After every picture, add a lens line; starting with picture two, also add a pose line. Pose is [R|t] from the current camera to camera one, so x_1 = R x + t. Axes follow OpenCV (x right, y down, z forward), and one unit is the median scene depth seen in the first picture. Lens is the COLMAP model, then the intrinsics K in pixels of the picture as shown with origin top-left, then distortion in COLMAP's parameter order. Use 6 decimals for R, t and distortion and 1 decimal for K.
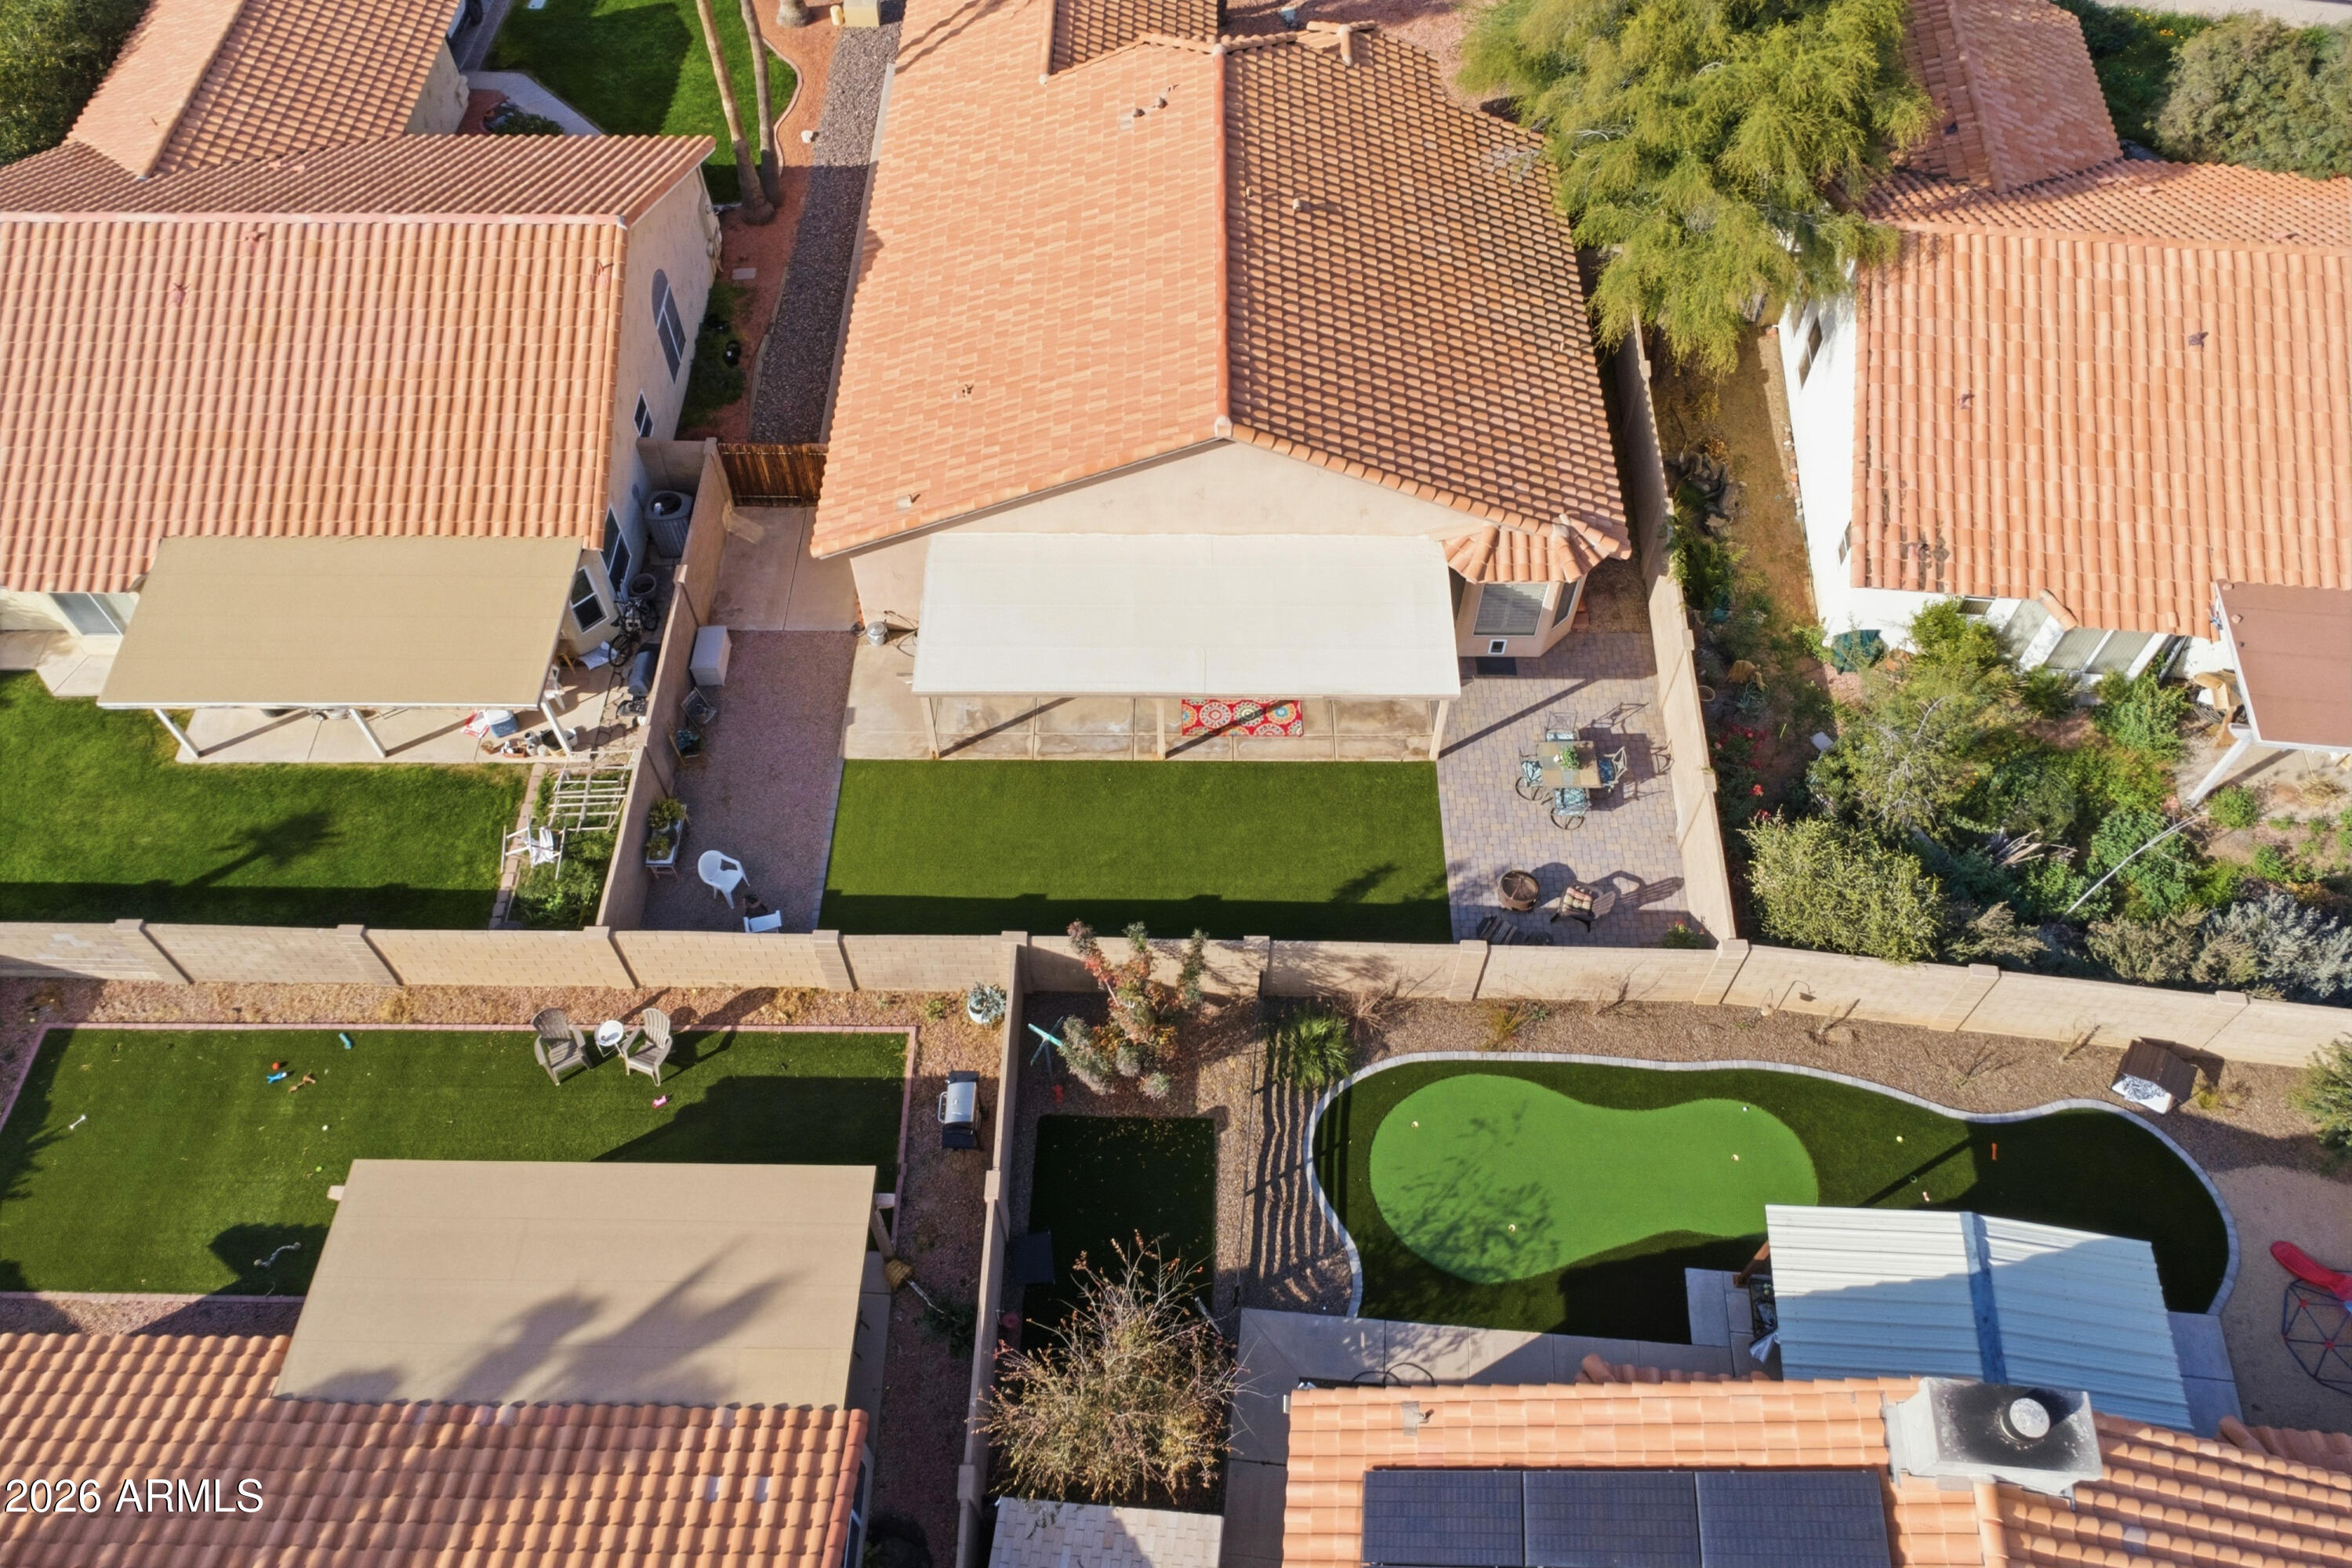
lens RADIAL K [[1707.1, 0, 1164.6], [0, 1707.1, 786.0], [0, 0, 1]] dist [0.013574, -0.000369]
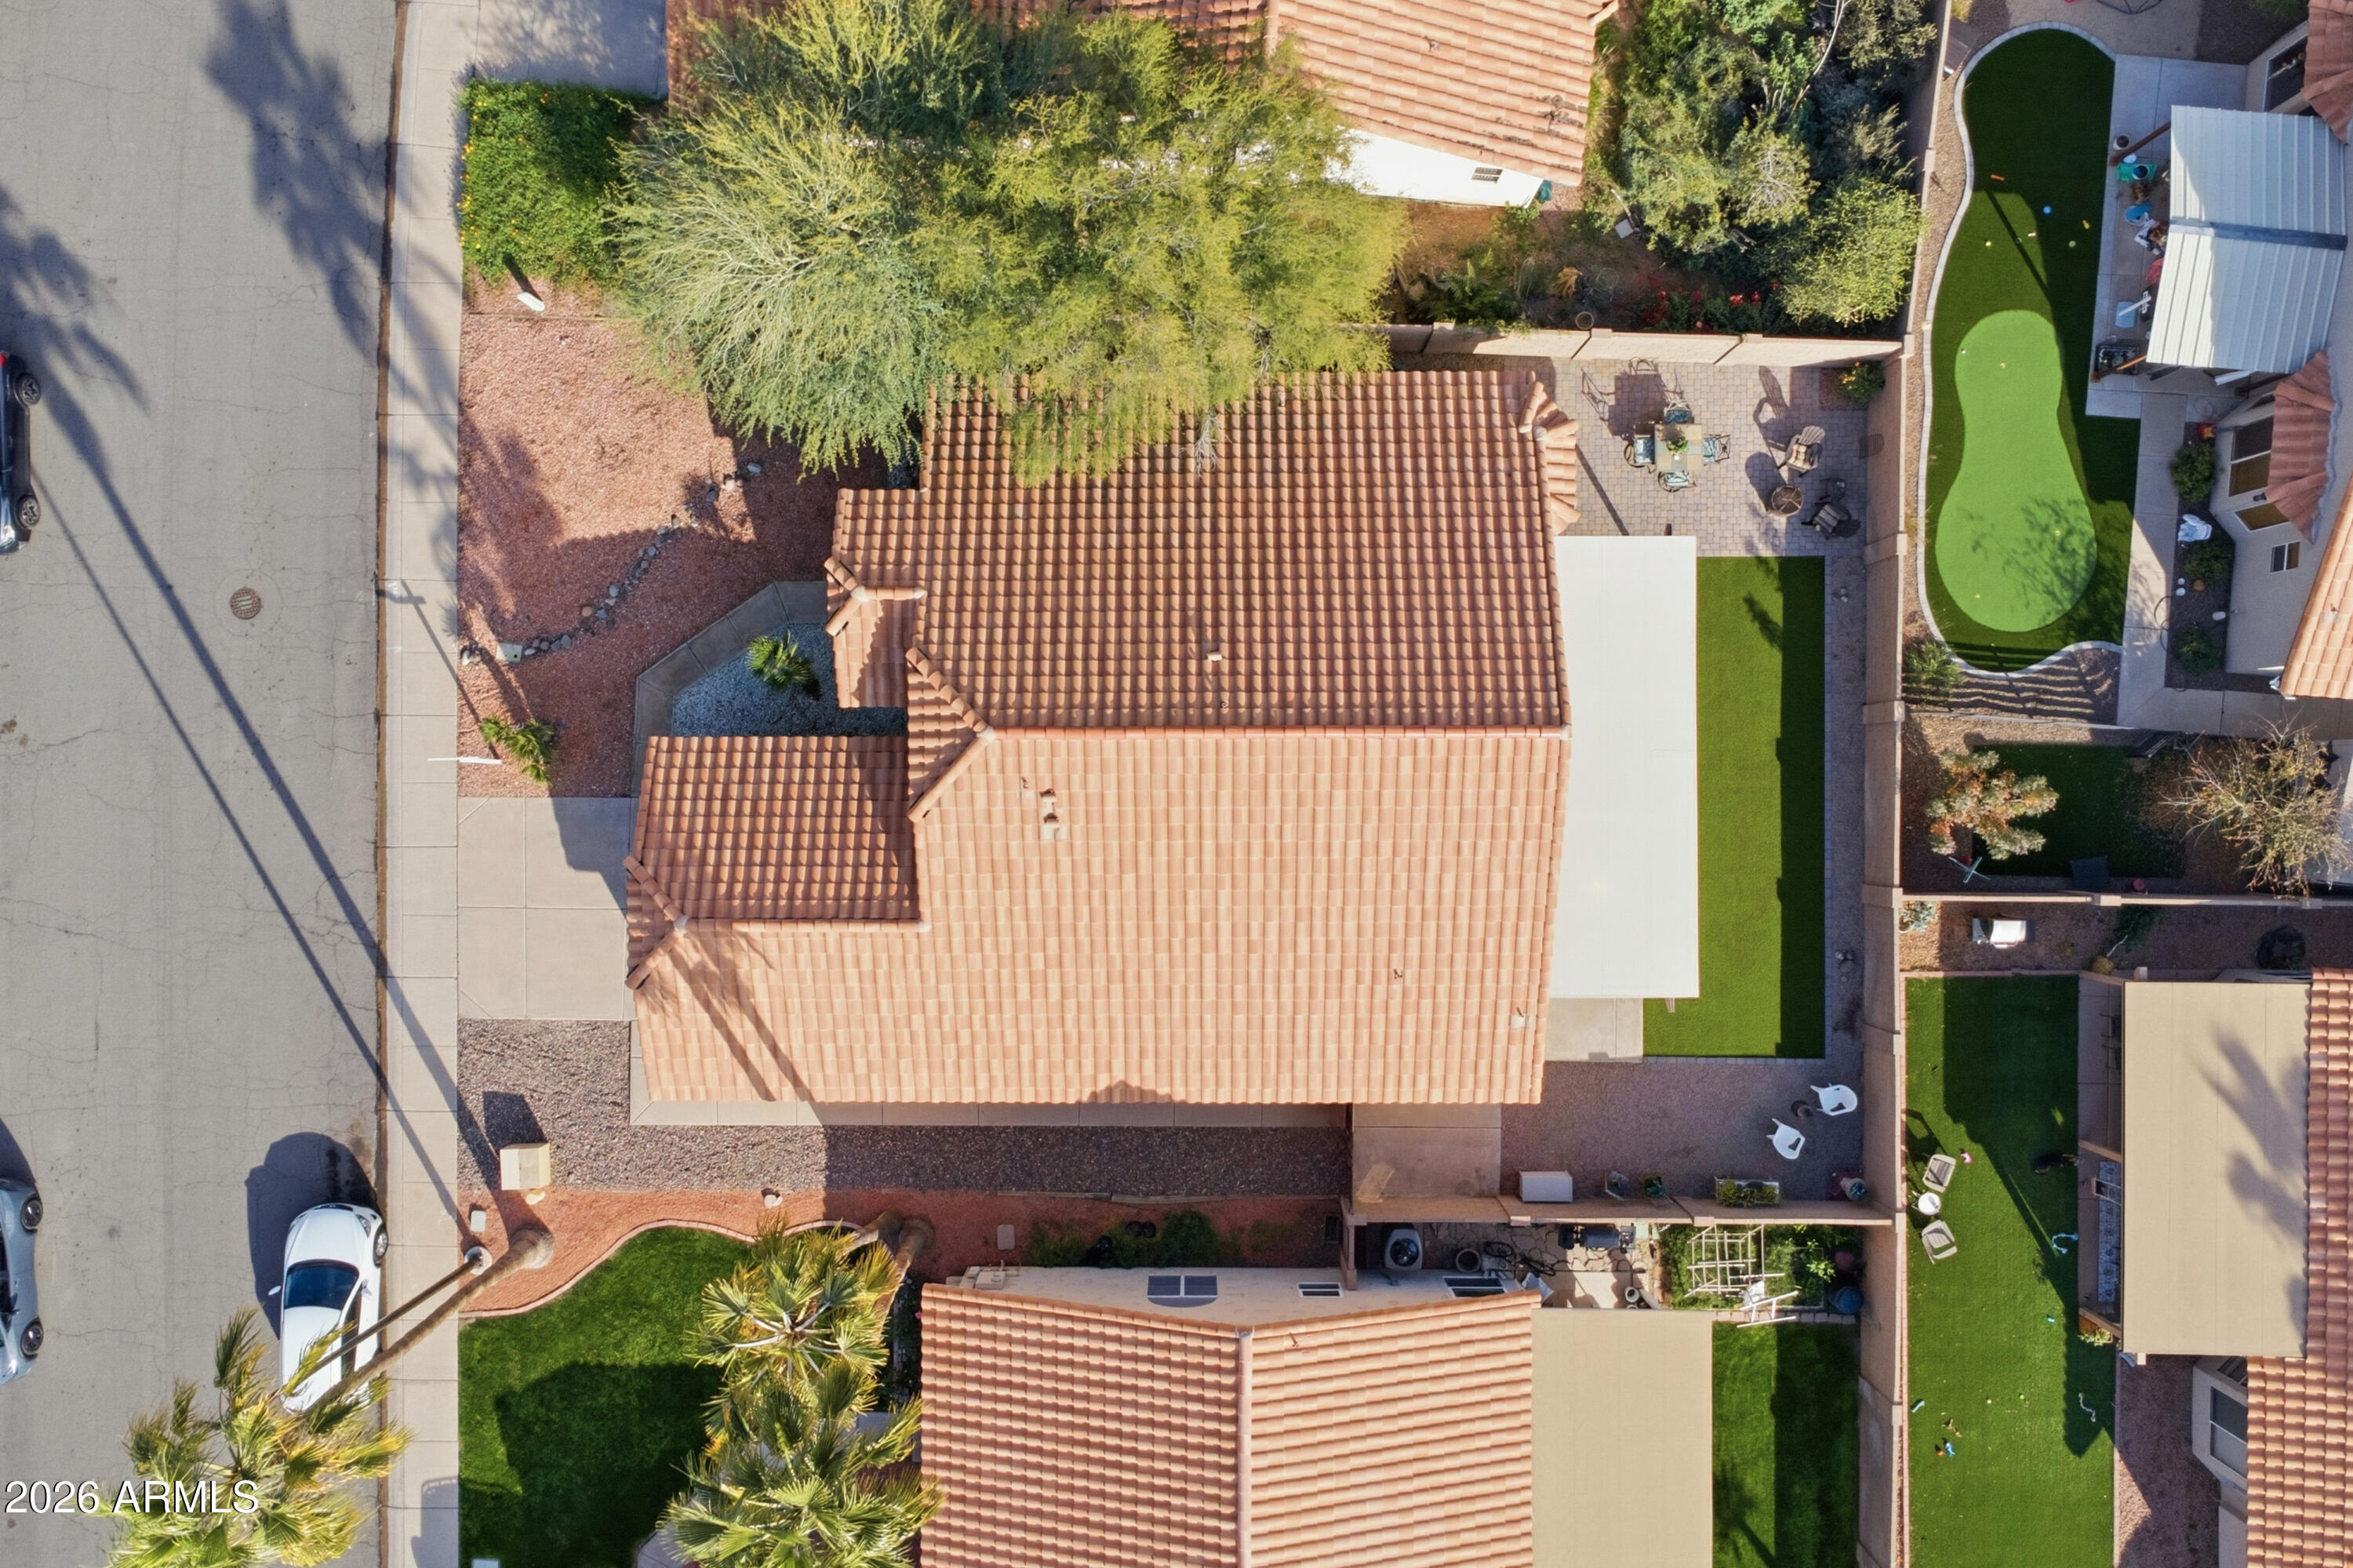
lens RADIAL K [[1707.9, 0, 1180.0], [0, 1707.9, 784.1], [0, 0, 1]] dist [0.013574, -0.000369]
pose [[-0.013328, -0.999885, 0.007277, -0.003895], [0.829572, -0.006994, 0.558356, -1.077835], [-0.558241, 0.013479, 0.829570, 0.224766]]
